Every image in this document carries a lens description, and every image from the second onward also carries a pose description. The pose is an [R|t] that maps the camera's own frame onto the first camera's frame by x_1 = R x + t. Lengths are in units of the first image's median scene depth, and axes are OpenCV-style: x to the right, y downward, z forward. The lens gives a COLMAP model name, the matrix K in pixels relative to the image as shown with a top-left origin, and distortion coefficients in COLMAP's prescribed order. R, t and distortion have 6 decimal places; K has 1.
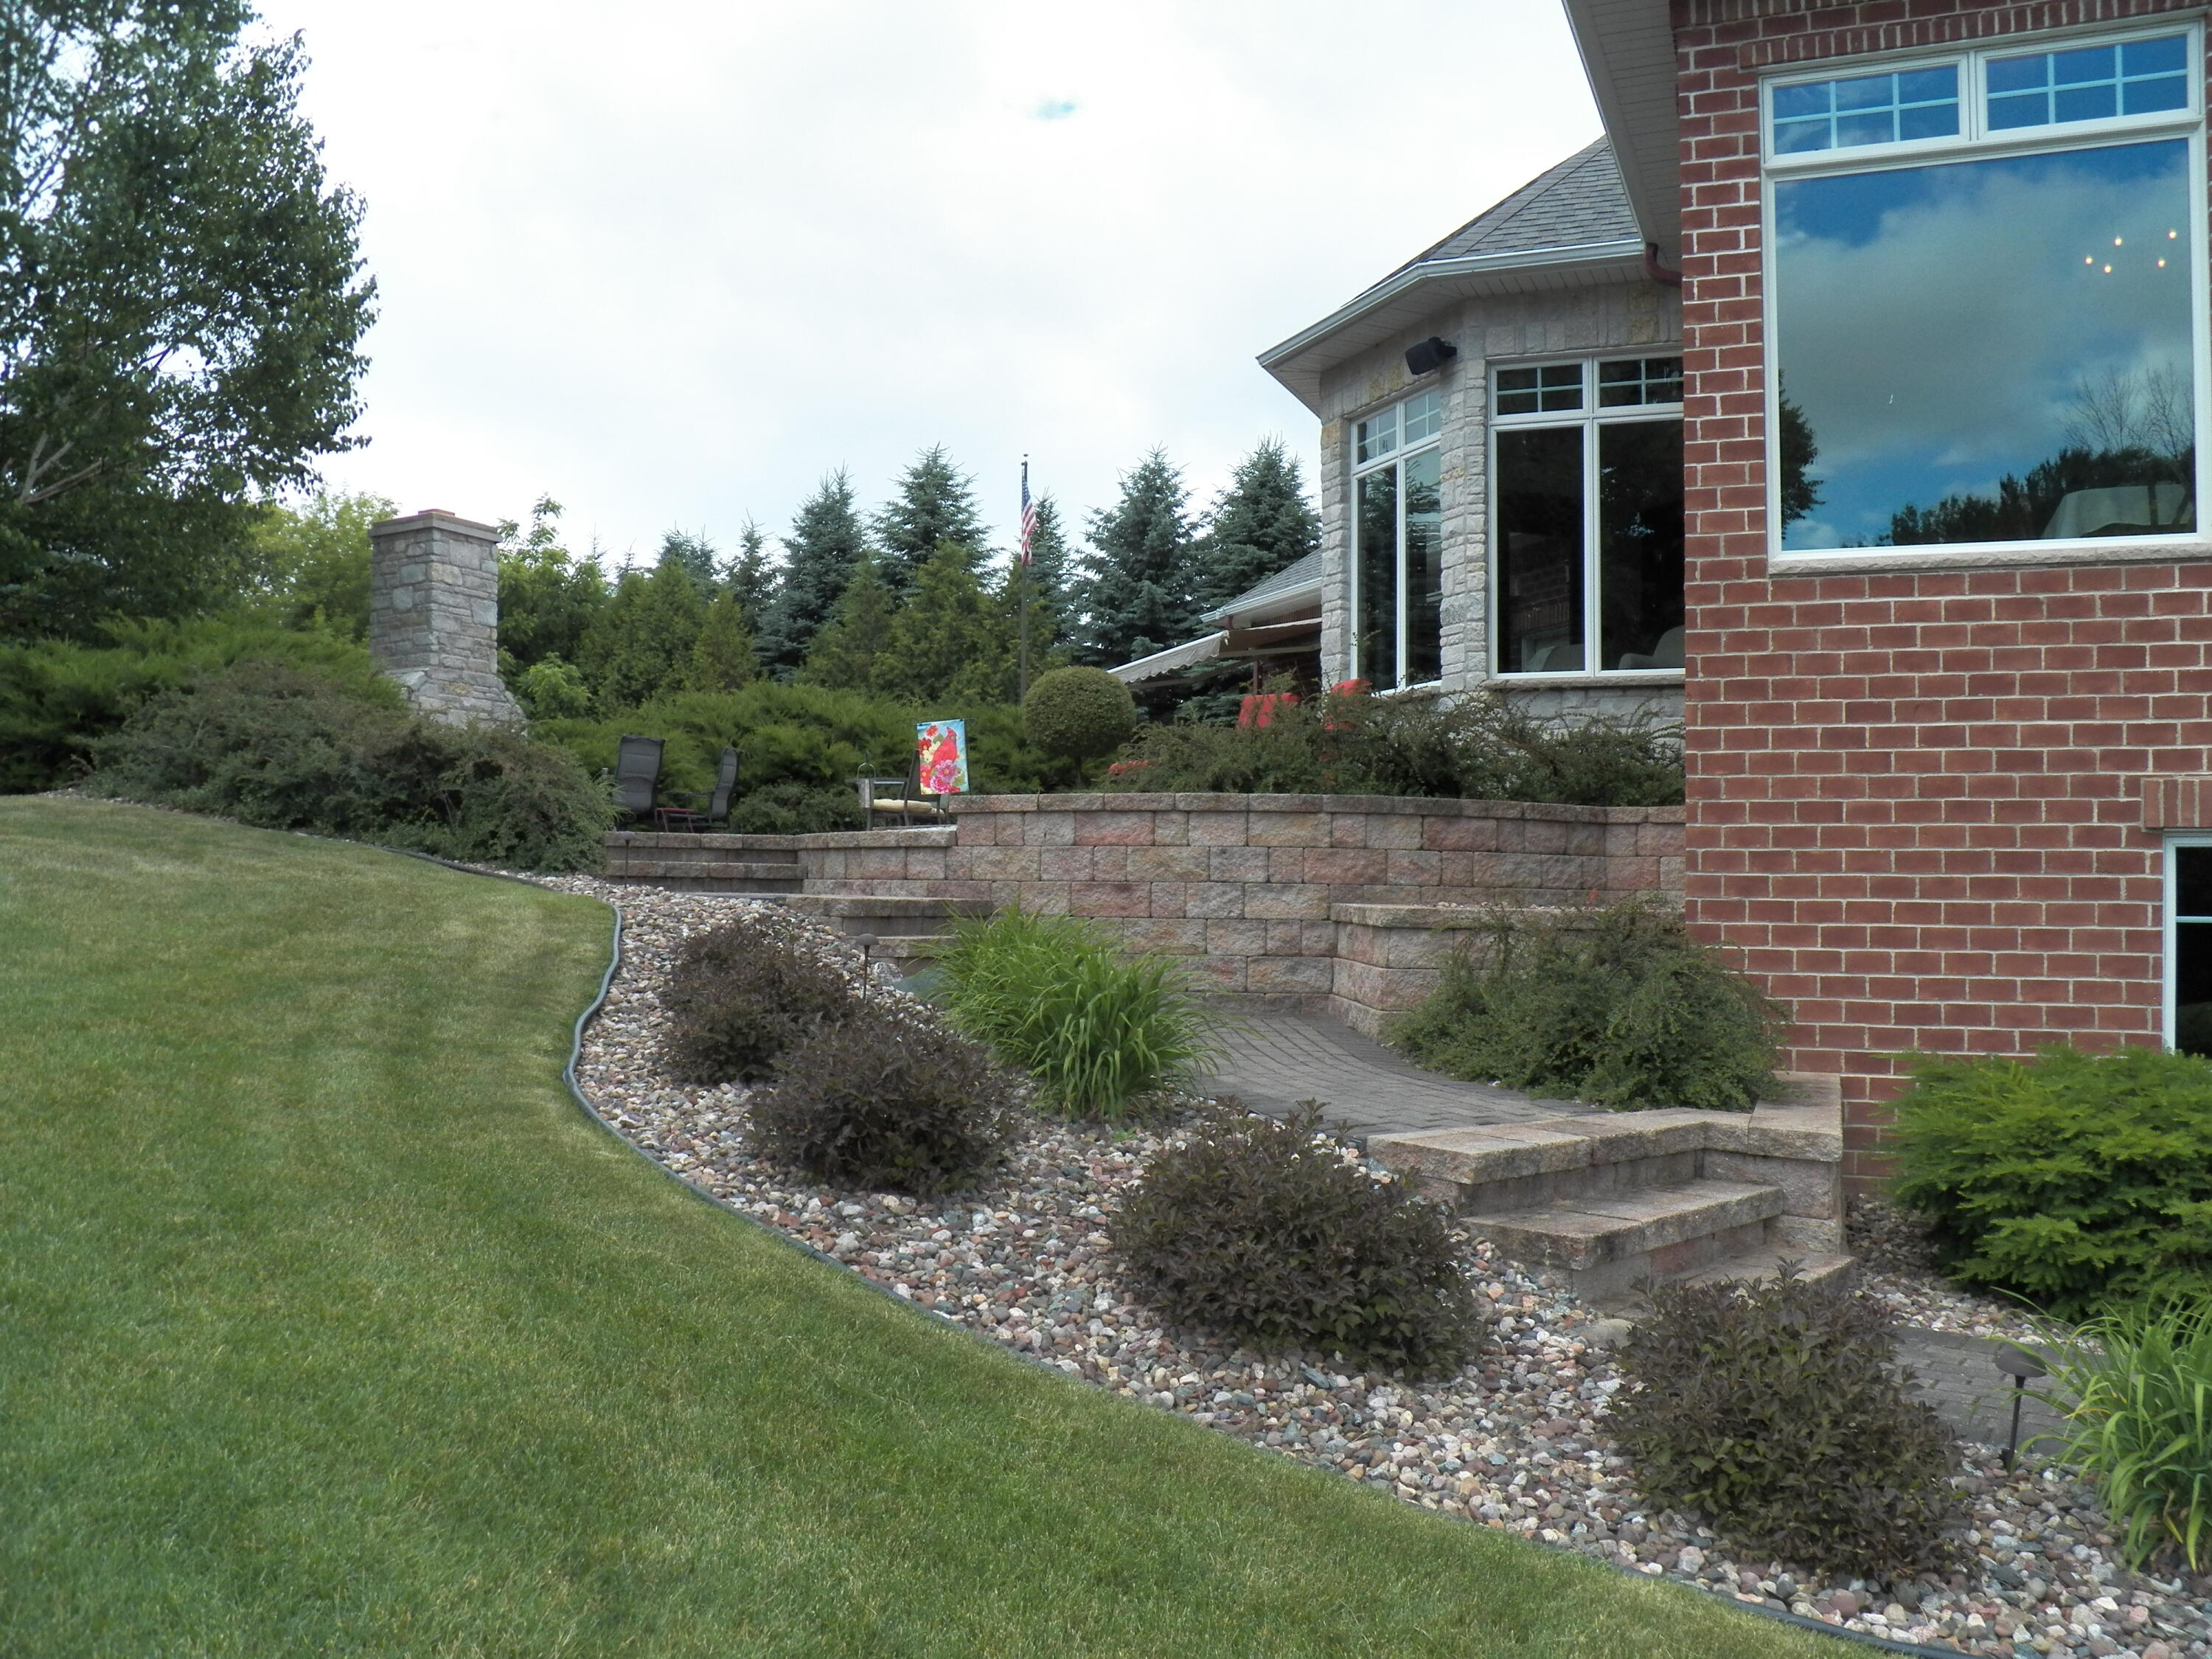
lens RADIAL K [[1830.2, 0, 1107.4], [0, 1830.2, 837.1], [0, 0, 1]] dist [-0.120037, 0.073265]
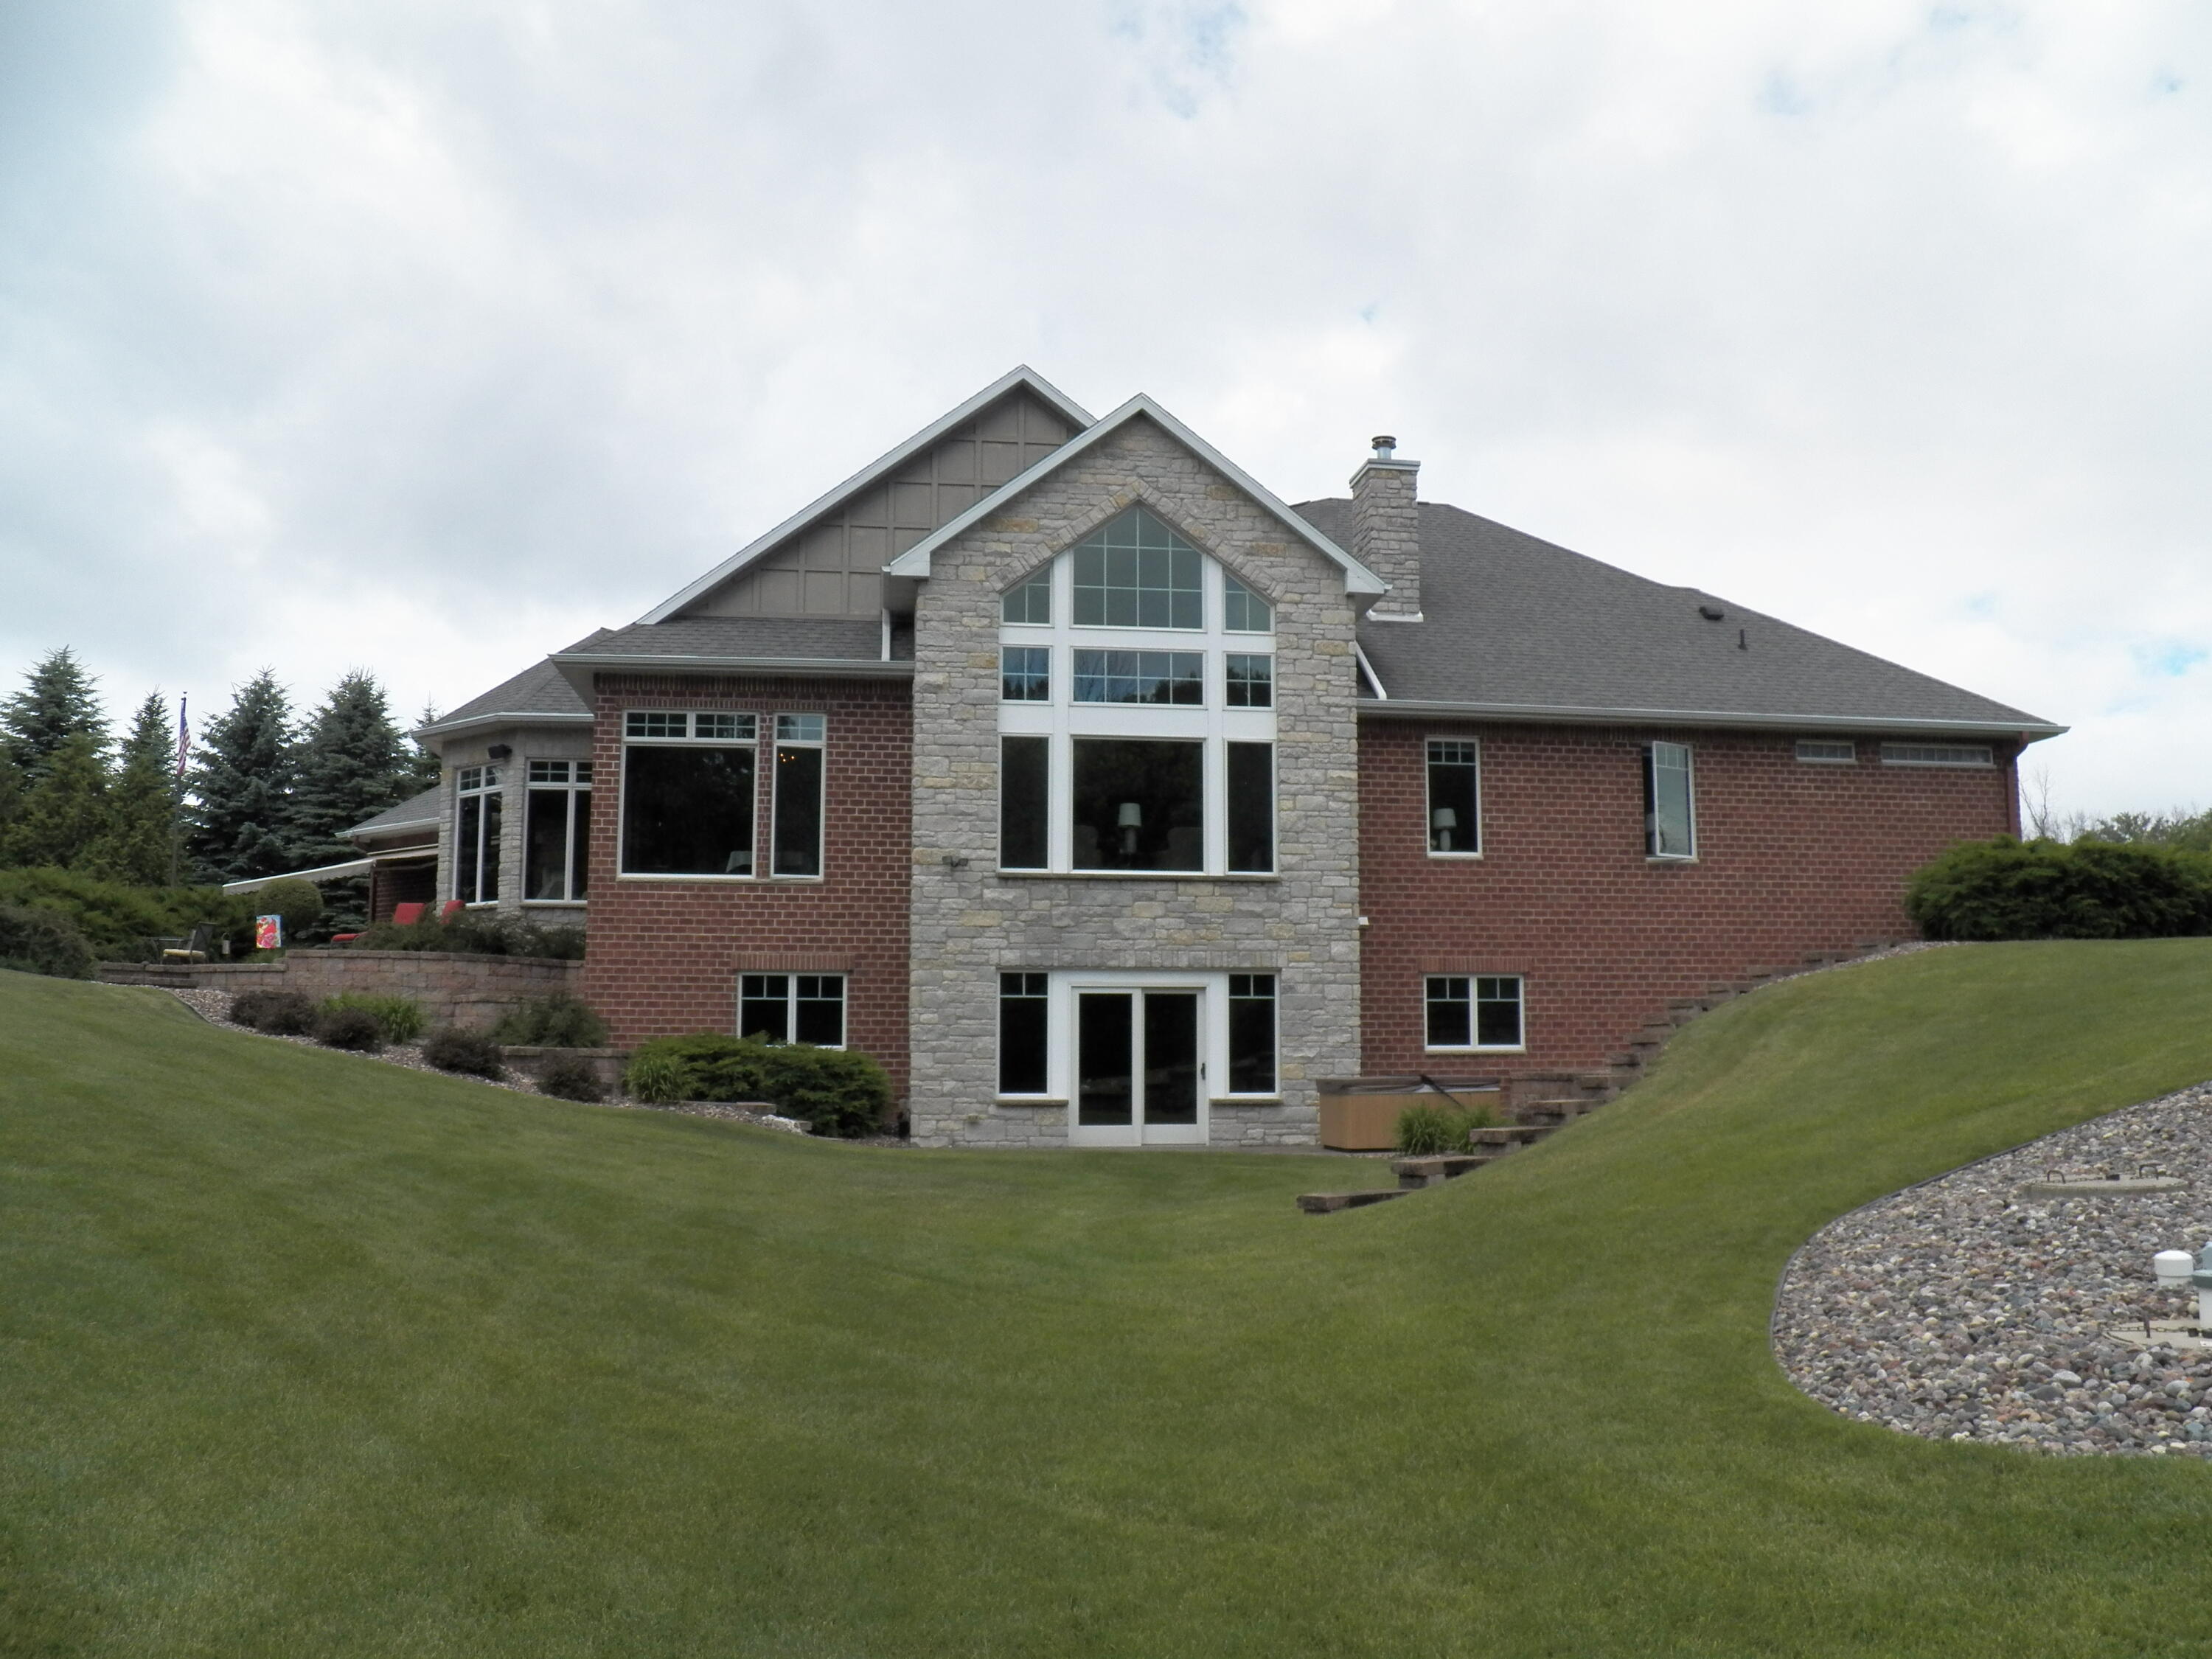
lens RADIAL K [[1830.2, 0, 1153.2], [0, 1830.2, 843.0], [0, 0, 1]] dist [-0.120037, 0.073265]
pose [[0.859086, 0.049005, 0.509479, -0.291951], [-0.004733, 0.996124, -0.087832, 0.035693], [-0.511809, 0.073044, 0.855988, -1.484100]]
